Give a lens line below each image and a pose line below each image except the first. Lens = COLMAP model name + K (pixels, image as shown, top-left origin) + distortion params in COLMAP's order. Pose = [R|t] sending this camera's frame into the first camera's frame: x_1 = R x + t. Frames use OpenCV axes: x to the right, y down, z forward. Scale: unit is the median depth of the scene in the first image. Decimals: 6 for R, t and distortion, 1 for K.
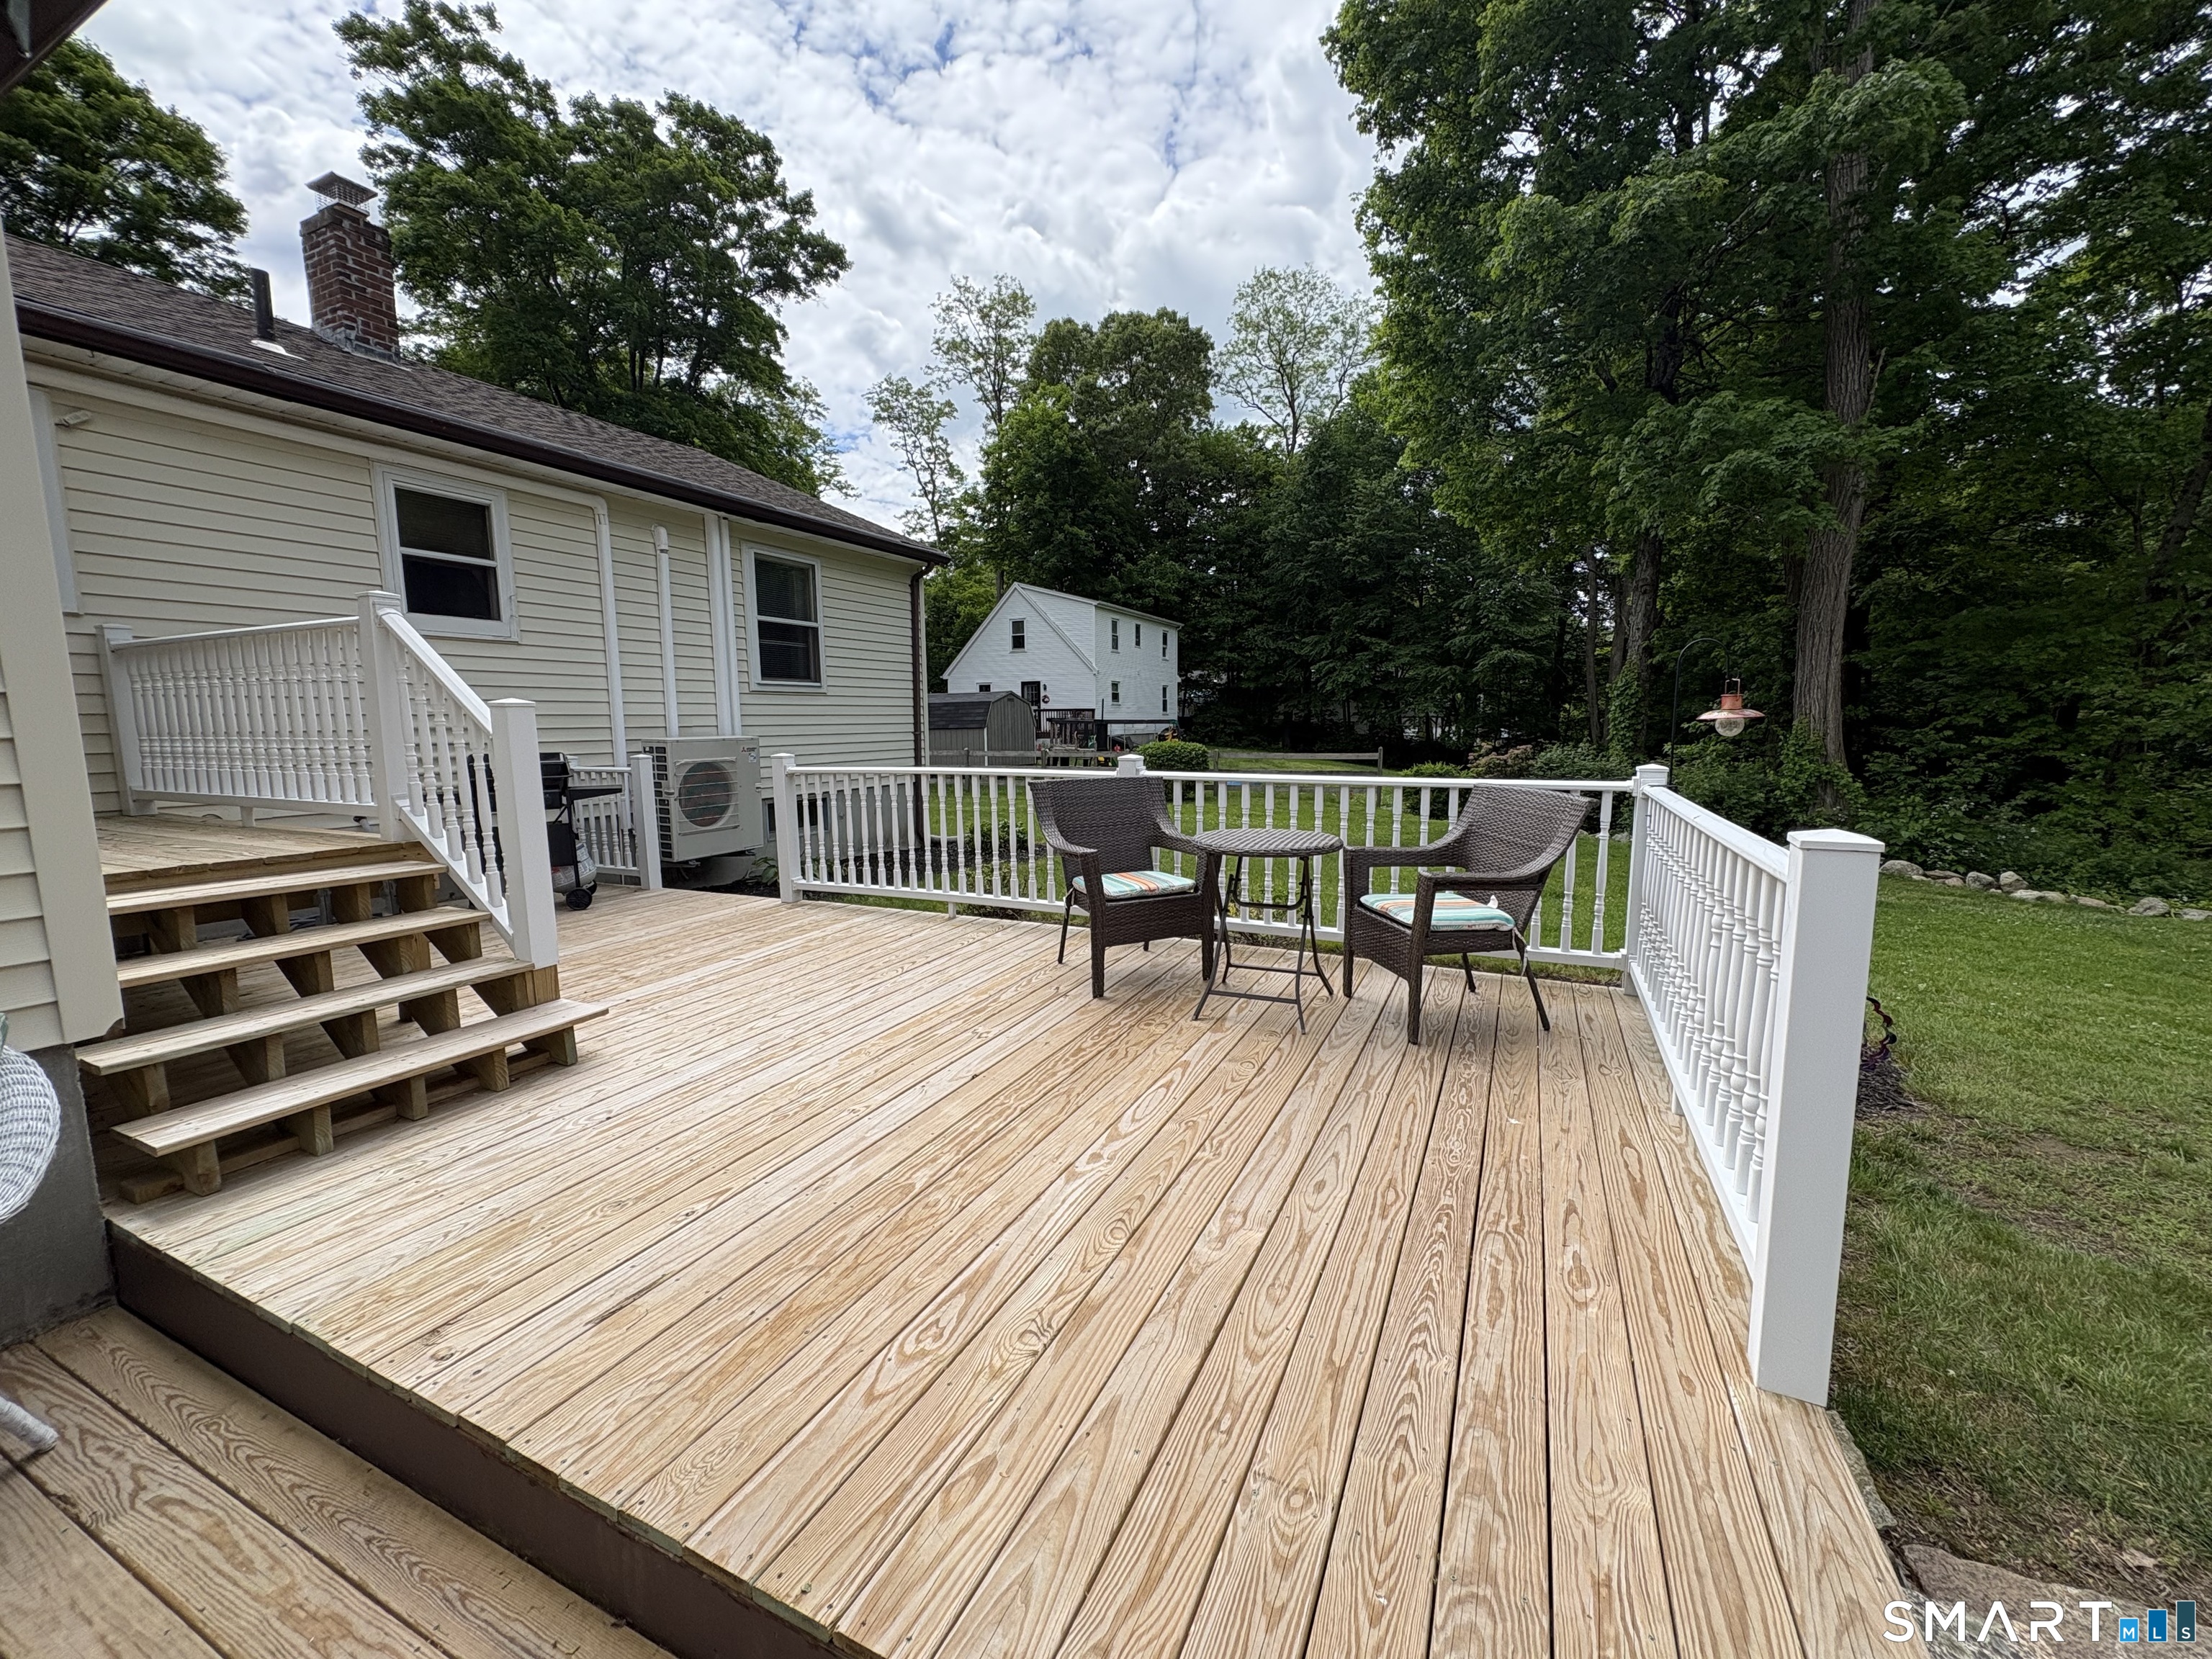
lens RADIAL K [[895.7, 0, 1121.7], [0, 895.7, 827.0], [0, 0, 1]] dist [0.000103, 0.000029]
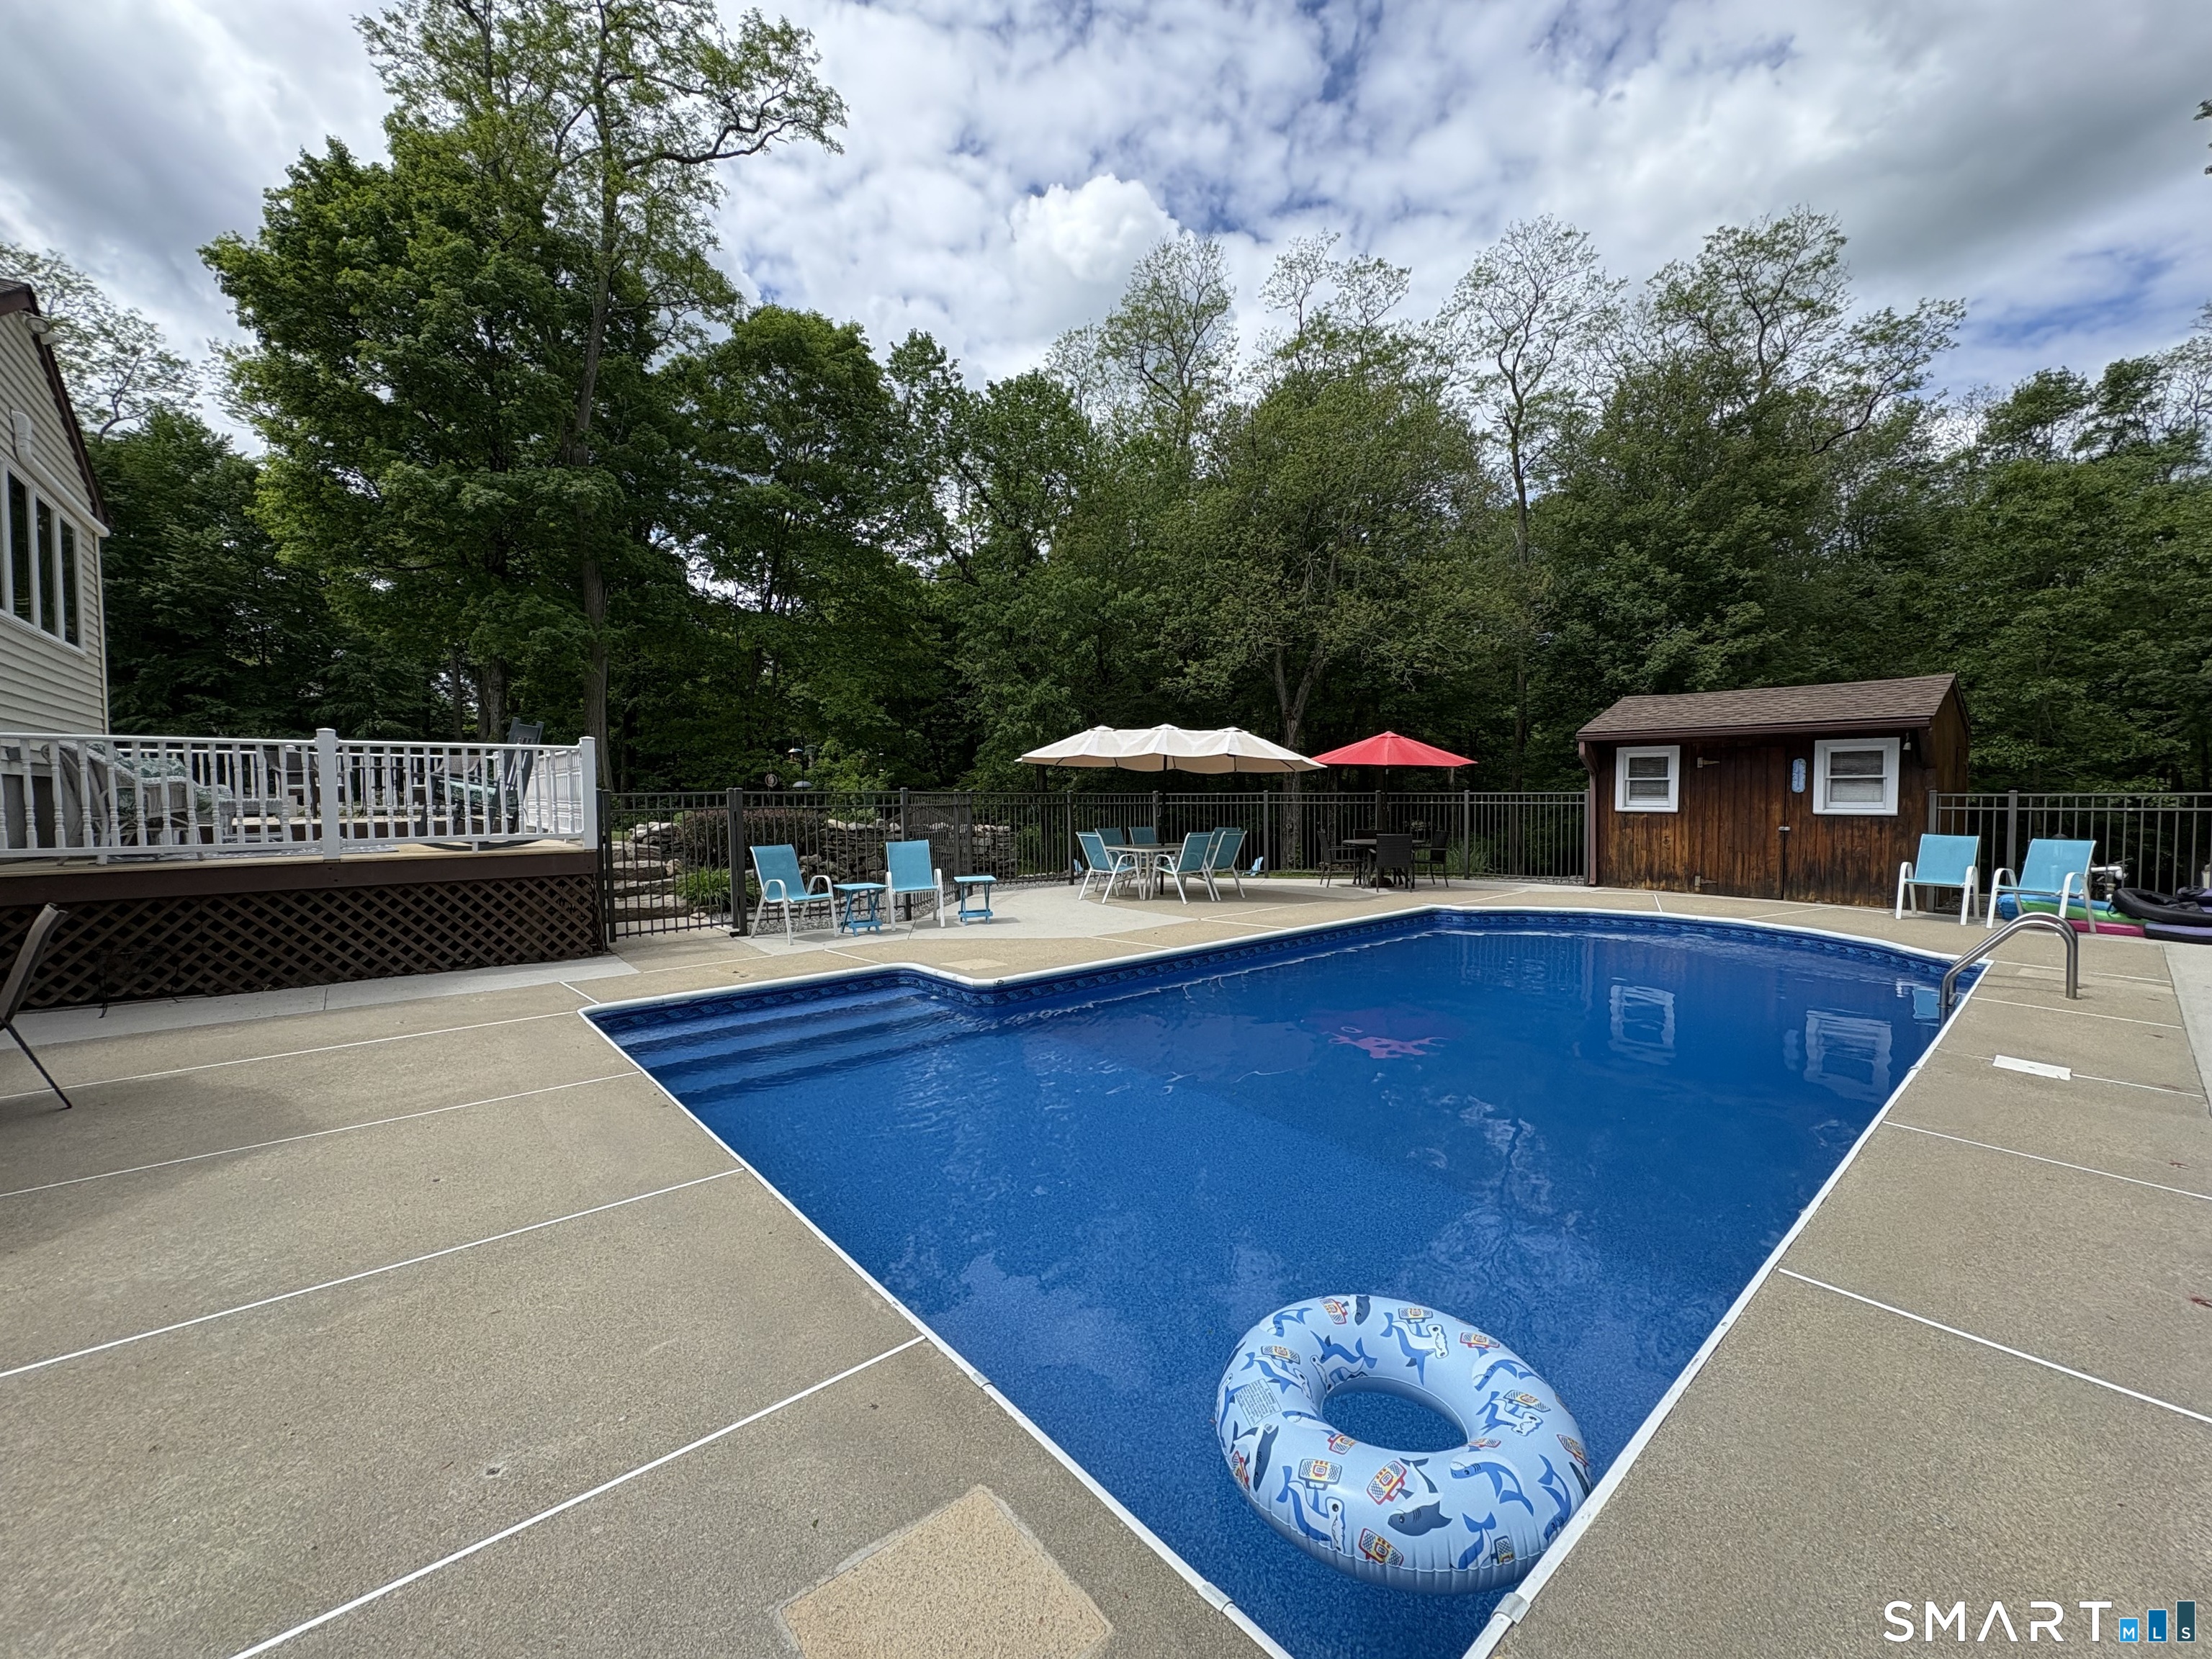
lens RADIAL K [[877.8, 0, 1102.8], [0, 877.8, 827.6], [0, 0, 1]] dist [0.011999, -0.004671]
pose [[0.443892, -0.029277, 0.895602, -0.140468], [0.108061, 0.993921, -0.021067, 0.050943], [-0.889541, 0.106131, 0.444357, -0.249332]]
